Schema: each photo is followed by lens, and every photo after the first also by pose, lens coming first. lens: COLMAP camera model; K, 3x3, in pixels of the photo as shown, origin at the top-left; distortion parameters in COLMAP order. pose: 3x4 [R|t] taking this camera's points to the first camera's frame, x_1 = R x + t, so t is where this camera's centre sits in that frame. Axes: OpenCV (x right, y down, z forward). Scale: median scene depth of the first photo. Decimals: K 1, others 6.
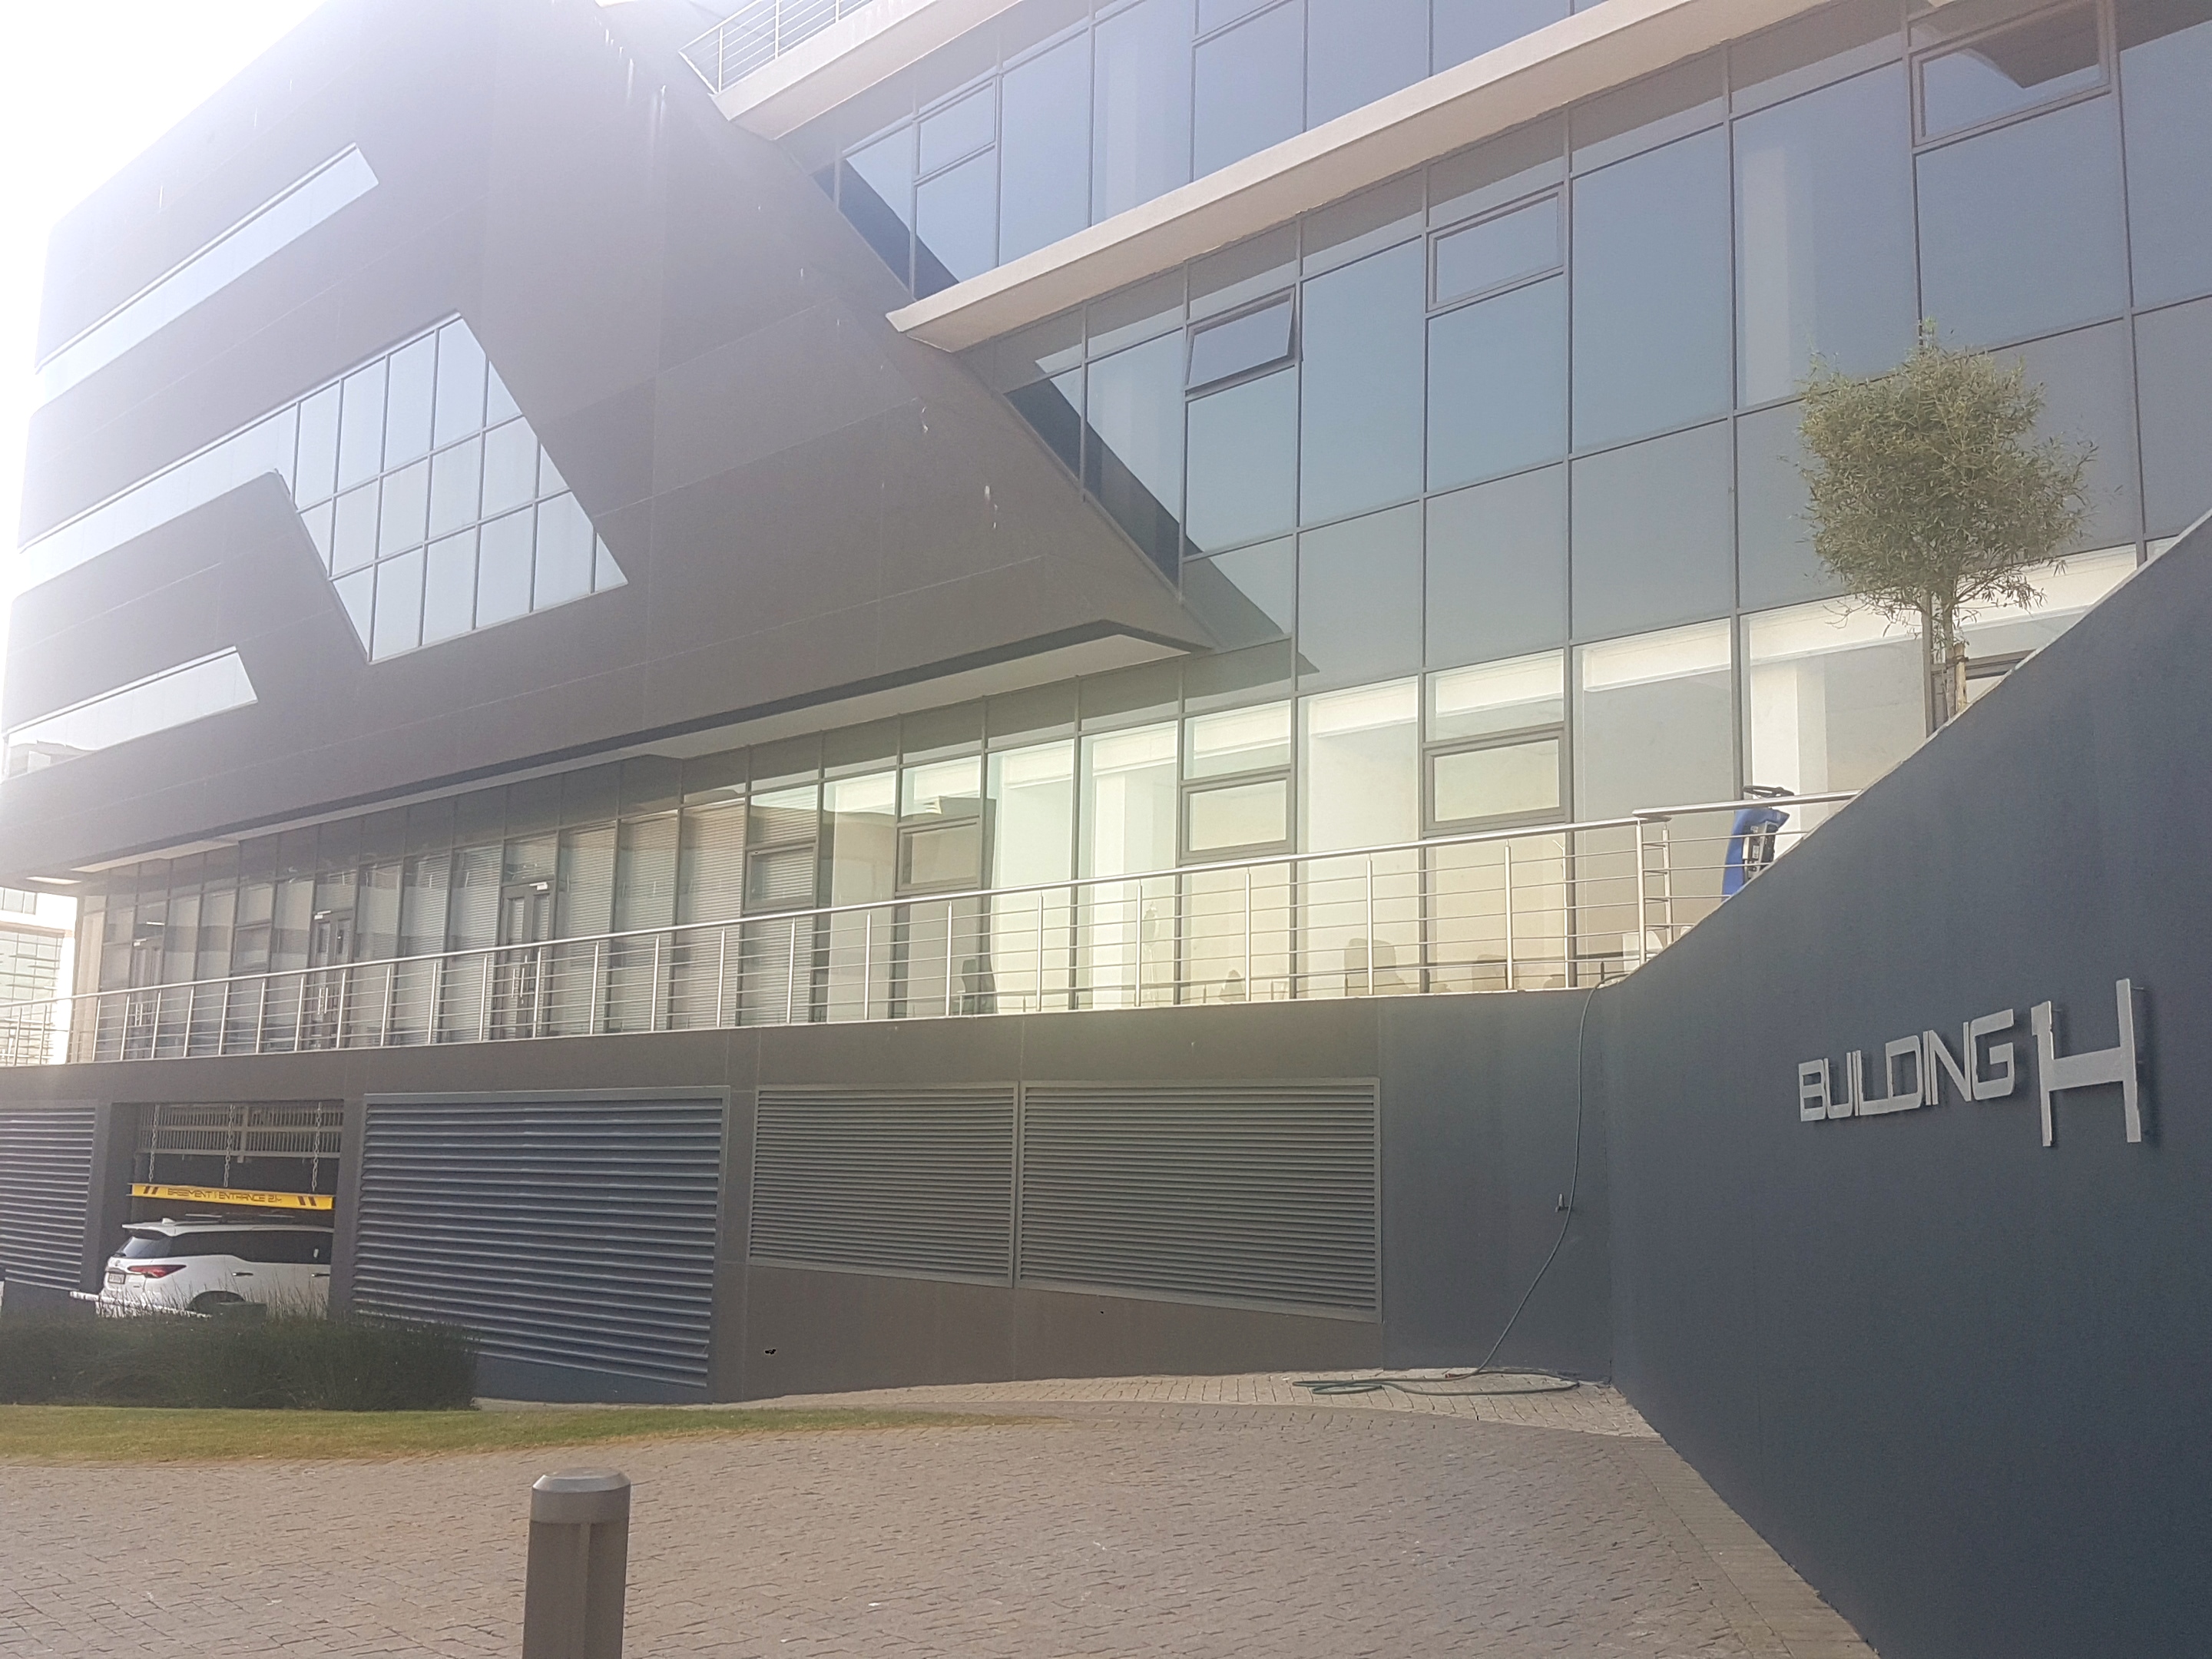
lens RADIAL K [[1280.1, 0, 1102.2], [0, 1280.1, 863.7], [0, 0, 1]] dist [0.045062, -0.043701]
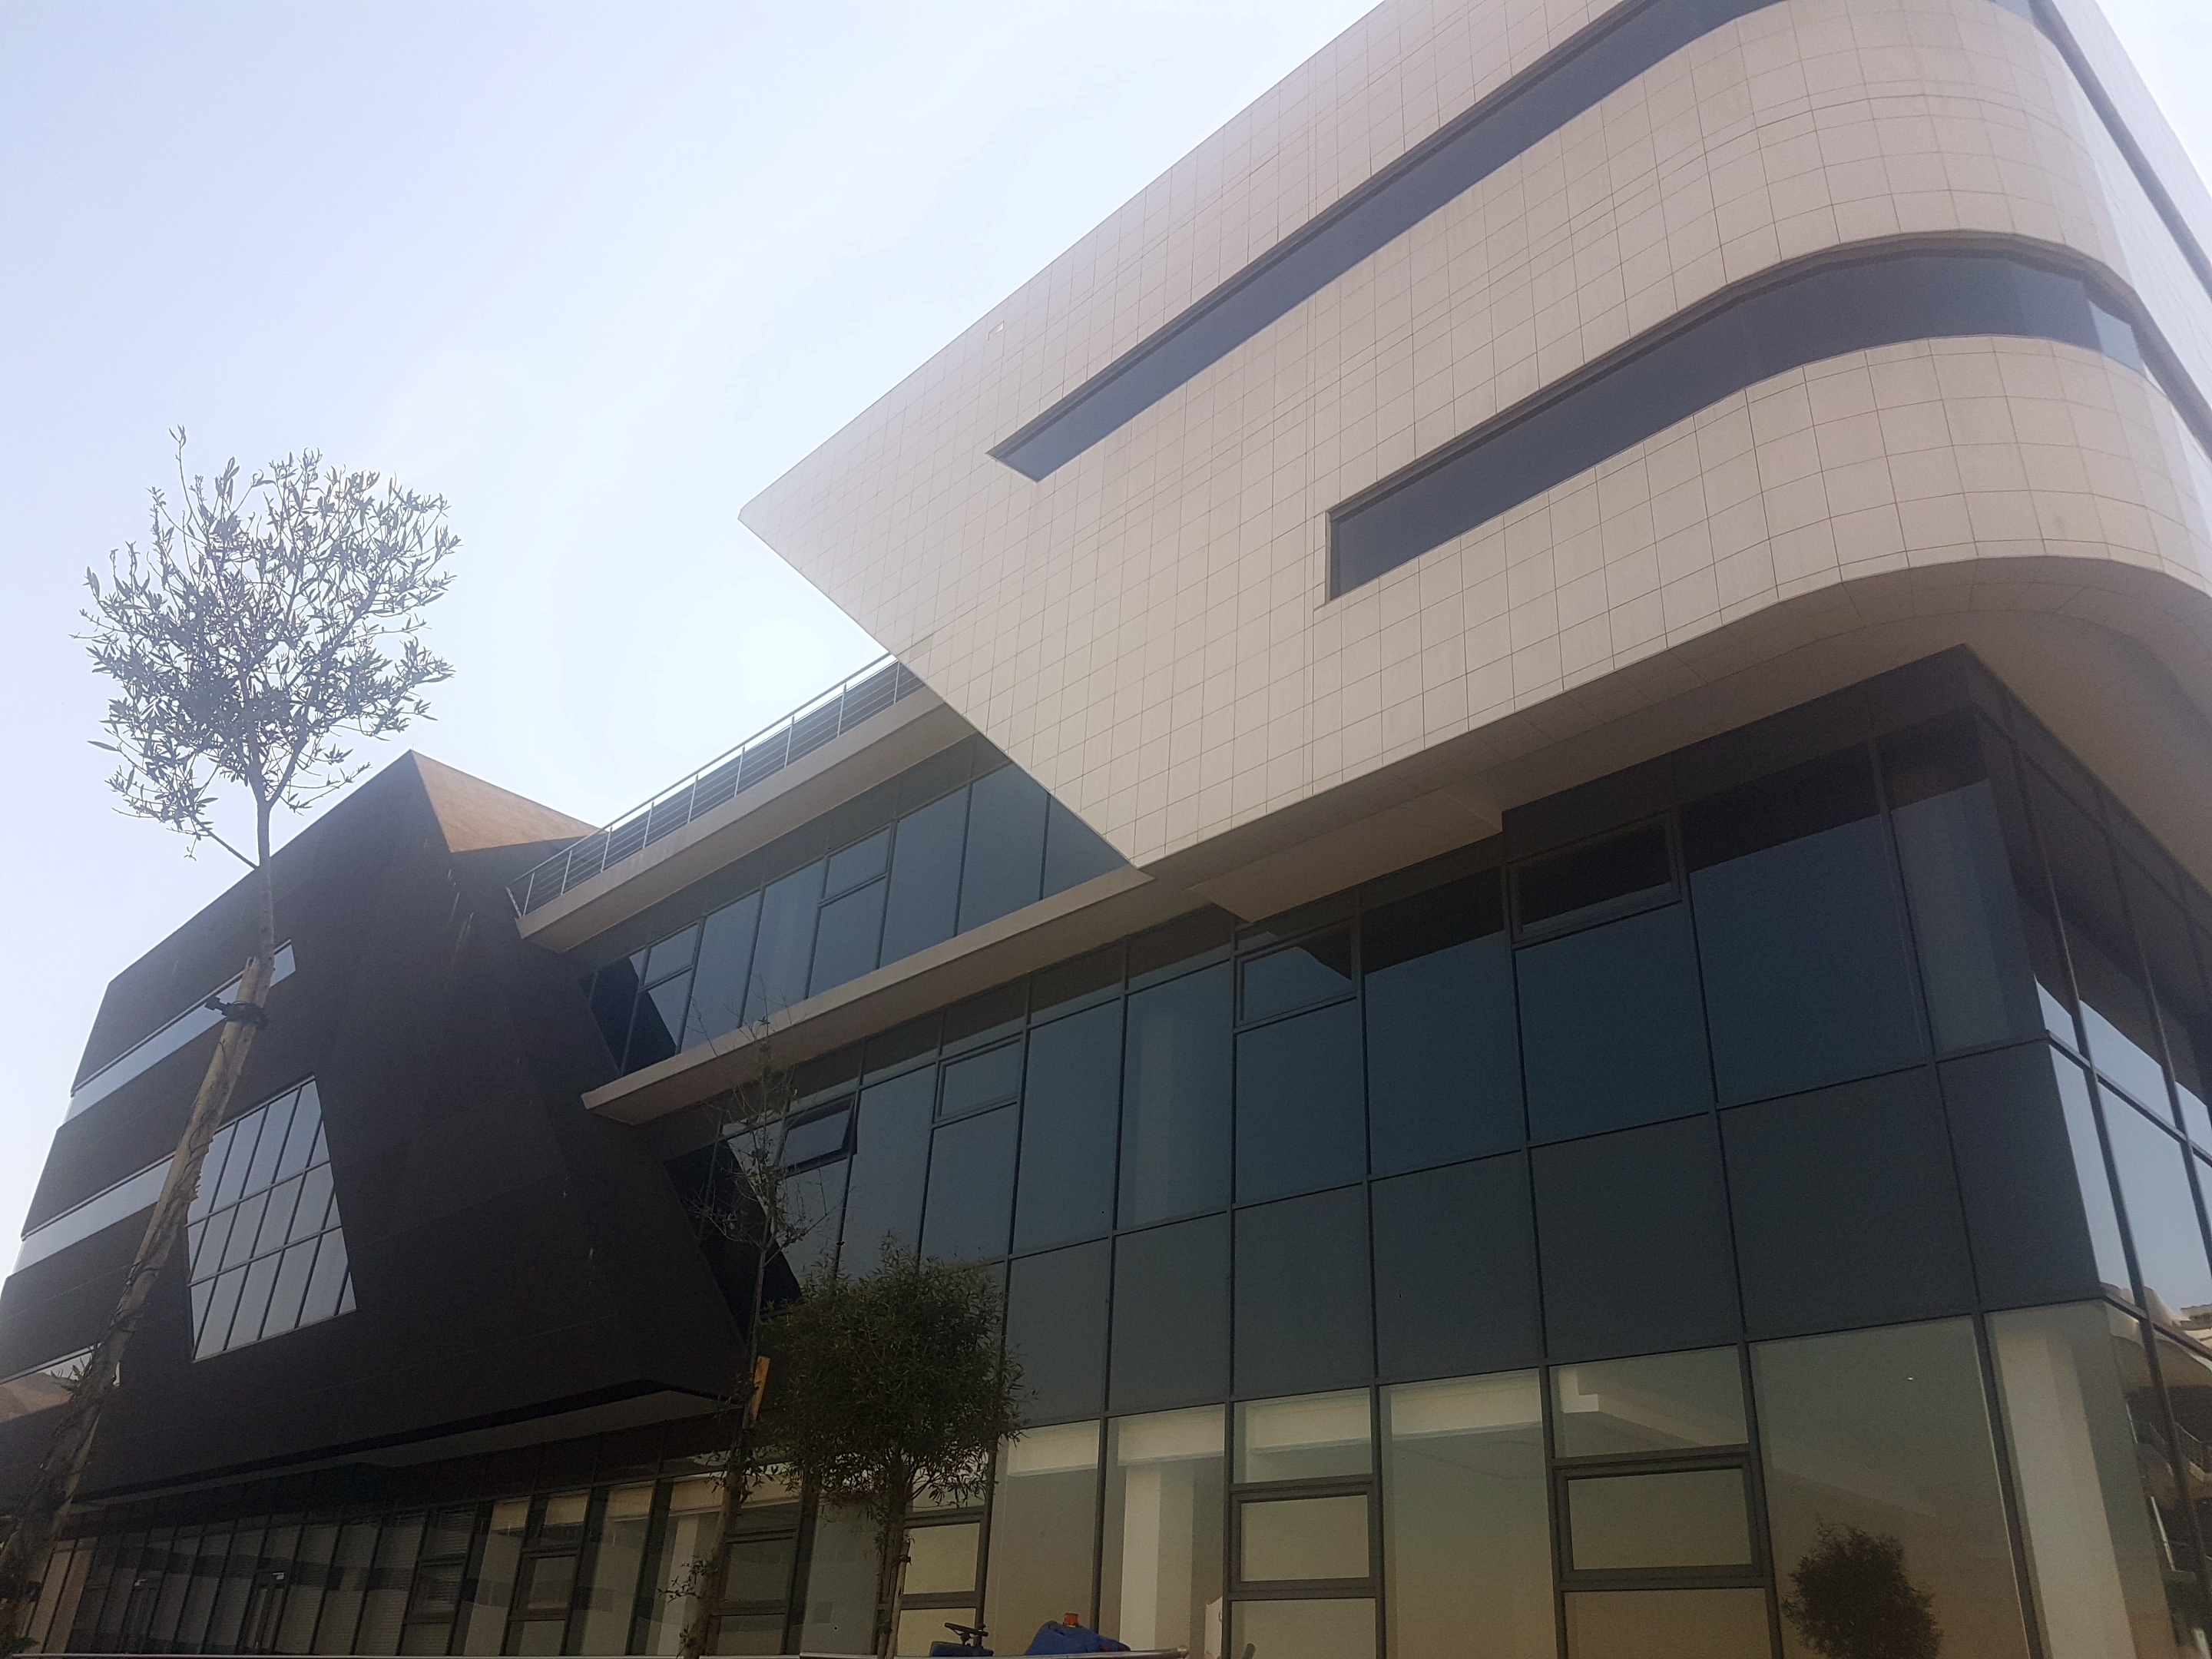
lens RADIAL K [[1747.2, 0, 1106.0], [0, 1747.2, 829.5], [0, 0, 1]] dist [0.219919, -0.360536]
pose [[0.962753, -0.018330, -0.269760, 0.673986], [-0.083067, 0.929397, -0.359612, -0.081151], [0.257306, 0.368625, 0.893258, -0.420915]]
